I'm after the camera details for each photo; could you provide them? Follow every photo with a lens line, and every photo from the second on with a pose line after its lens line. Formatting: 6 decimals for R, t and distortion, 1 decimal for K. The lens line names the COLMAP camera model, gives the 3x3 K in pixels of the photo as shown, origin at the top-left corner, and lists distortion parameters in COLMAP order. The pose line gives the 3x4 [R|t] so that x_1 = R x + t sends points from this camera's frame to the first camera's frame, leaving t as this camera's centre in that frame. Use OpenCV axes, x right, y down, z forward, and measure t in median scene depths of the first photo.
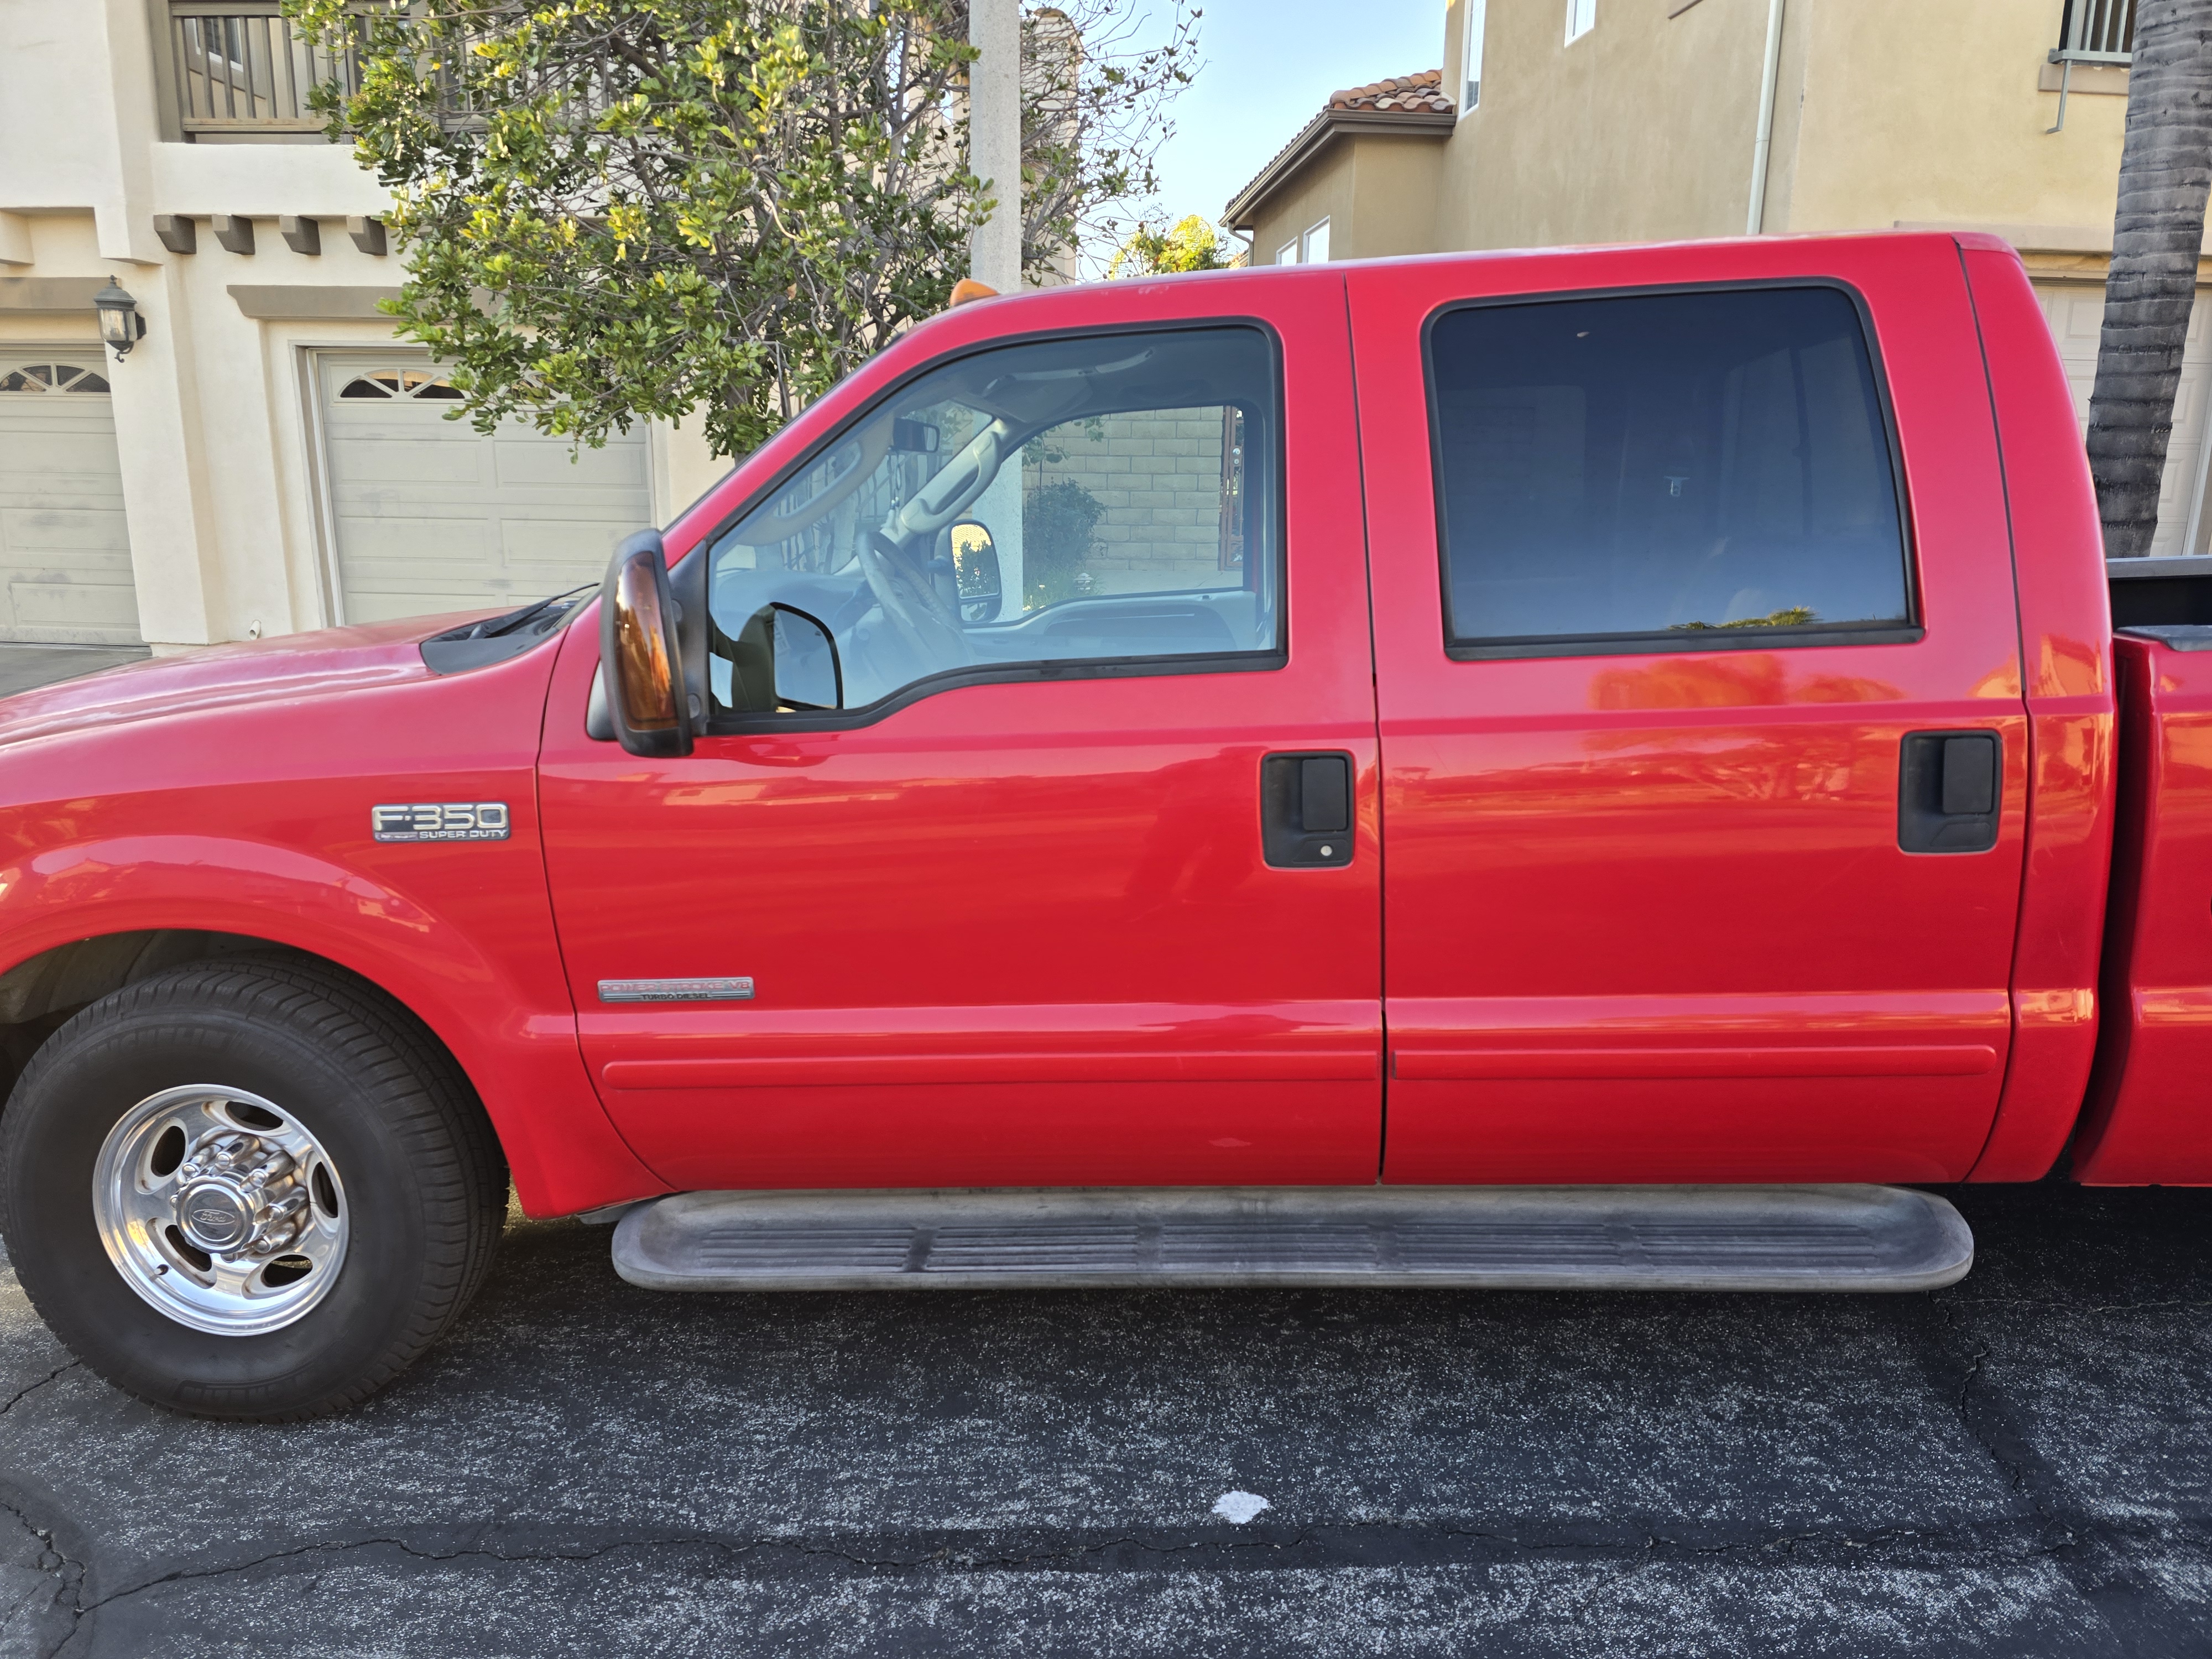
lens RADIAL K [[1504.3, 0, 1118.4], [0, 1504.3, 846.9], [0, 0, 1]] dist [0.042113, -0.040125]
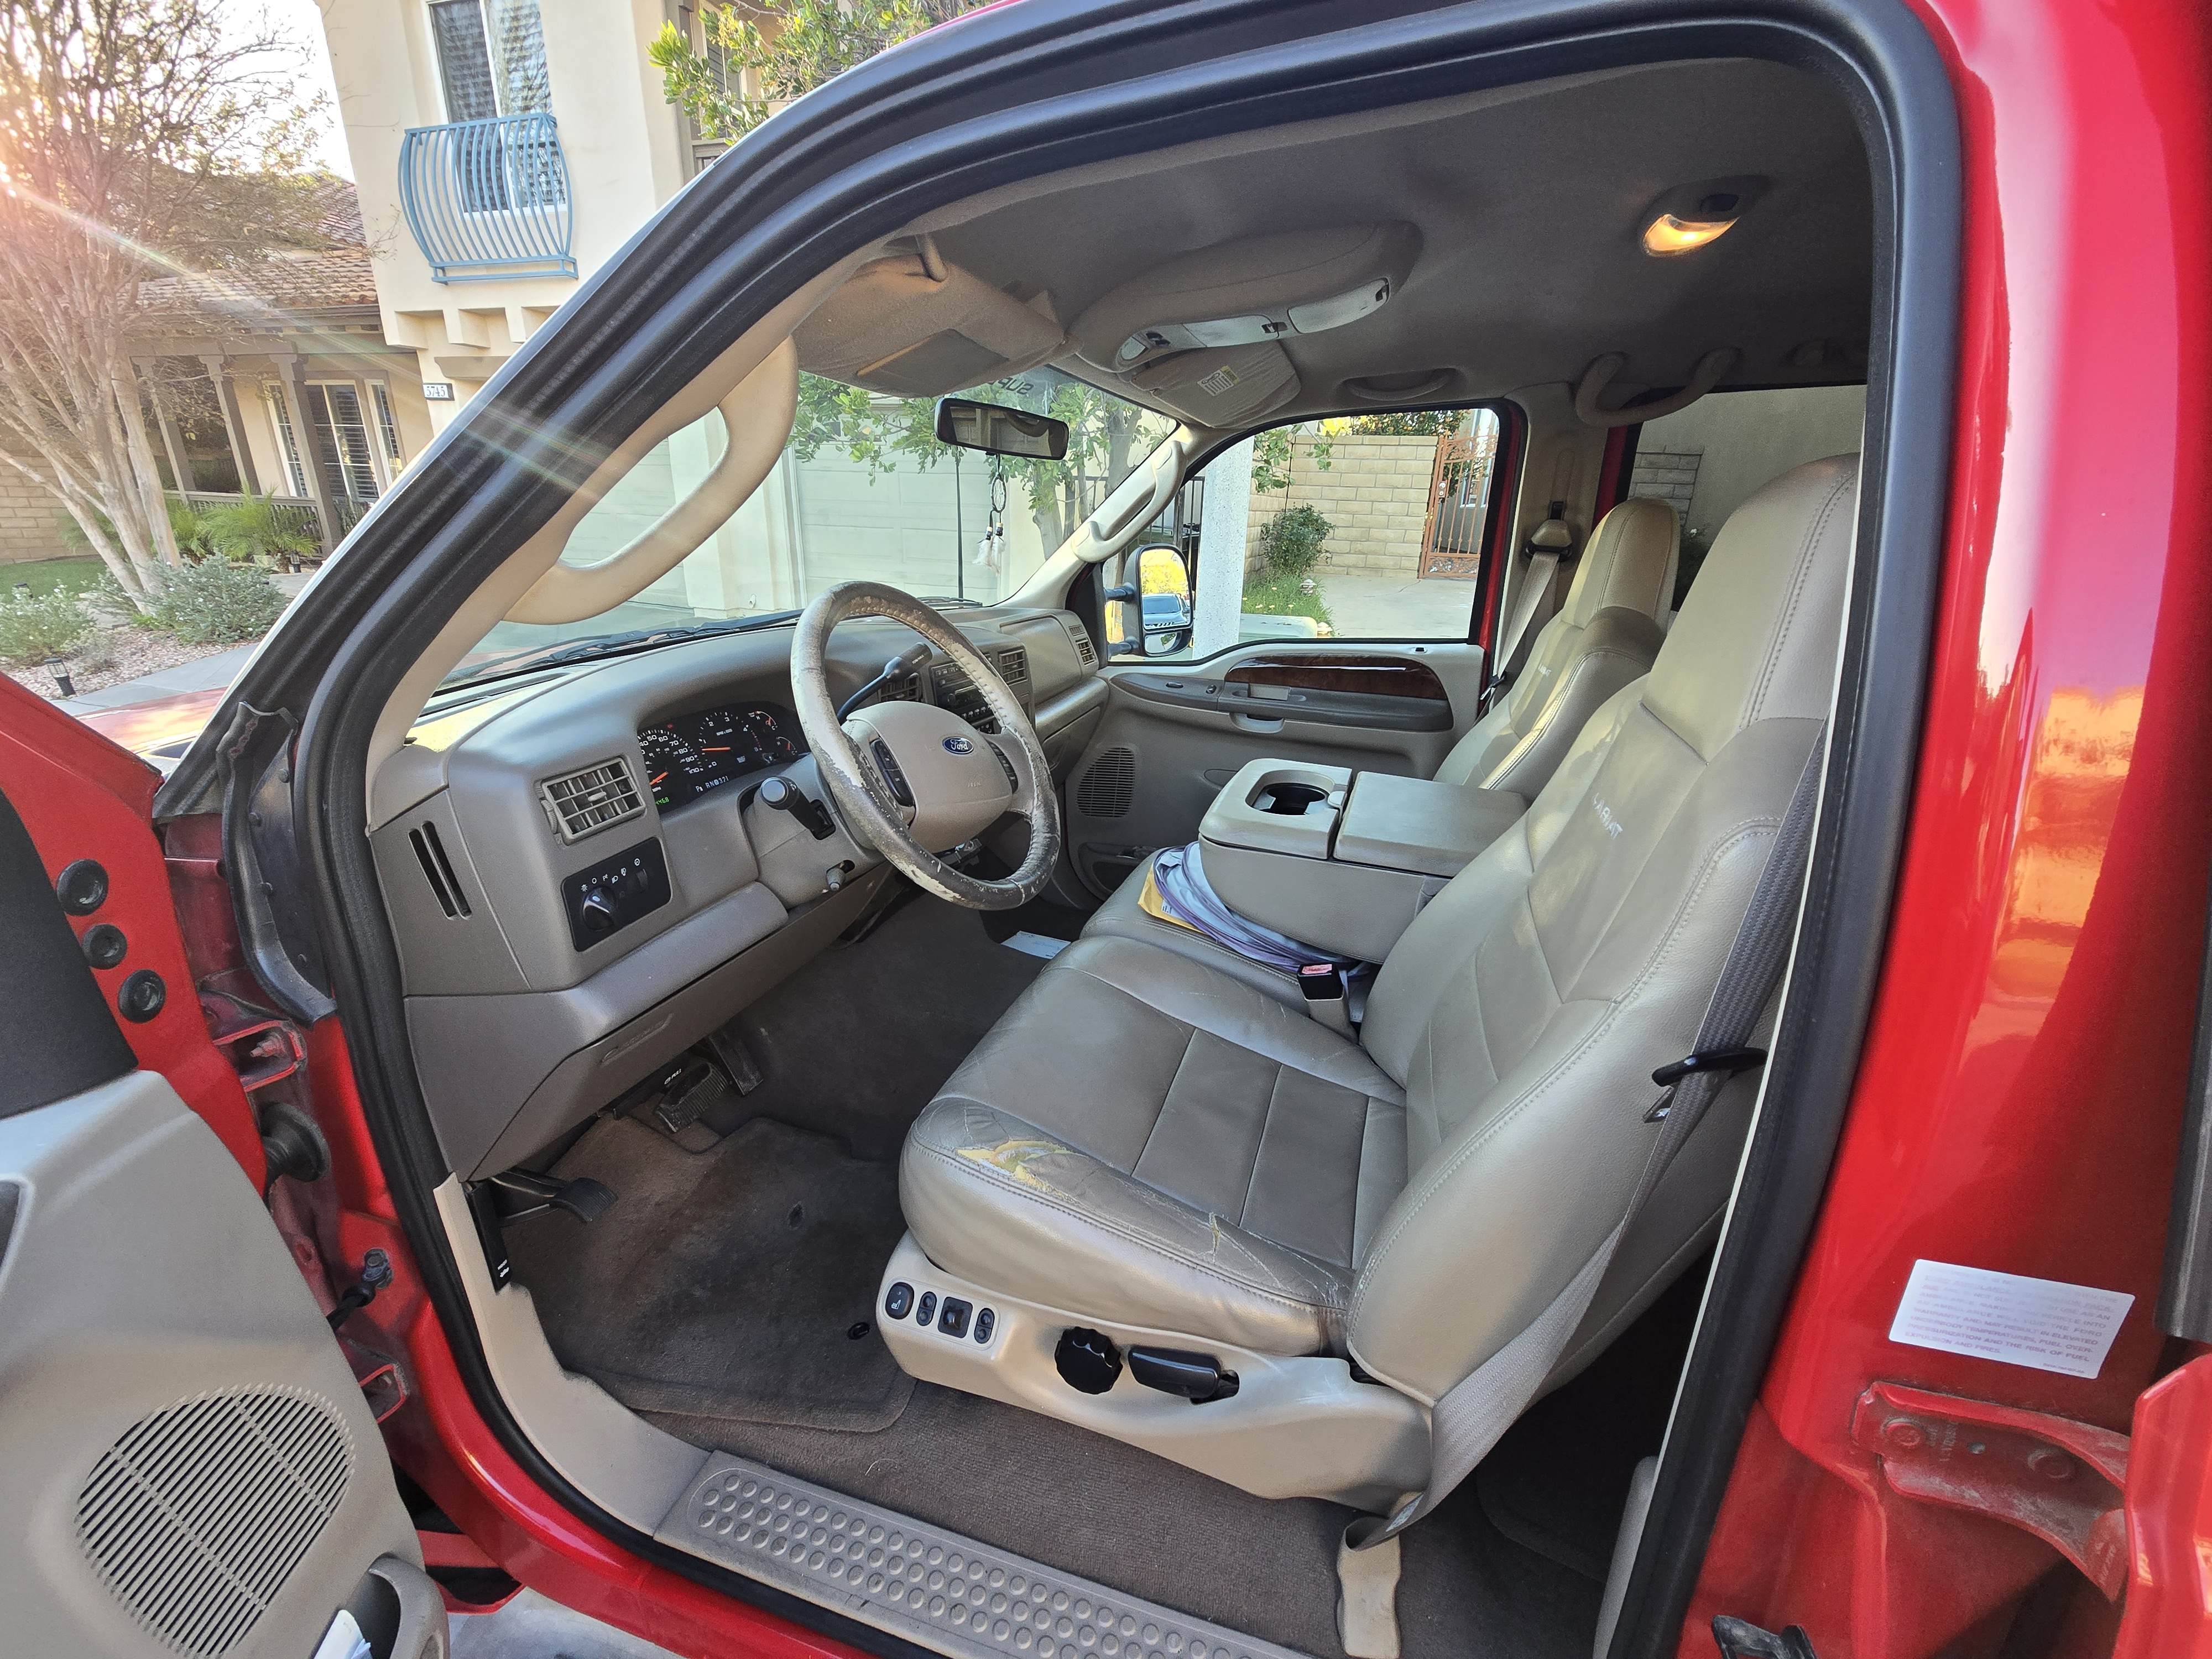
lens RADIAL K [[873.9, 0, 1097.2], [0, 873.9, 811.5], [0, 0, 1]] dist [-0.003706, -0.000100]
pose [[0.964093, 0.103497, -0.244566, 0.005108], [-0.078691, 0.990907, 0.109136, -0.043876], [0.253638, -0.085972, 0.963471, 0.182422]]
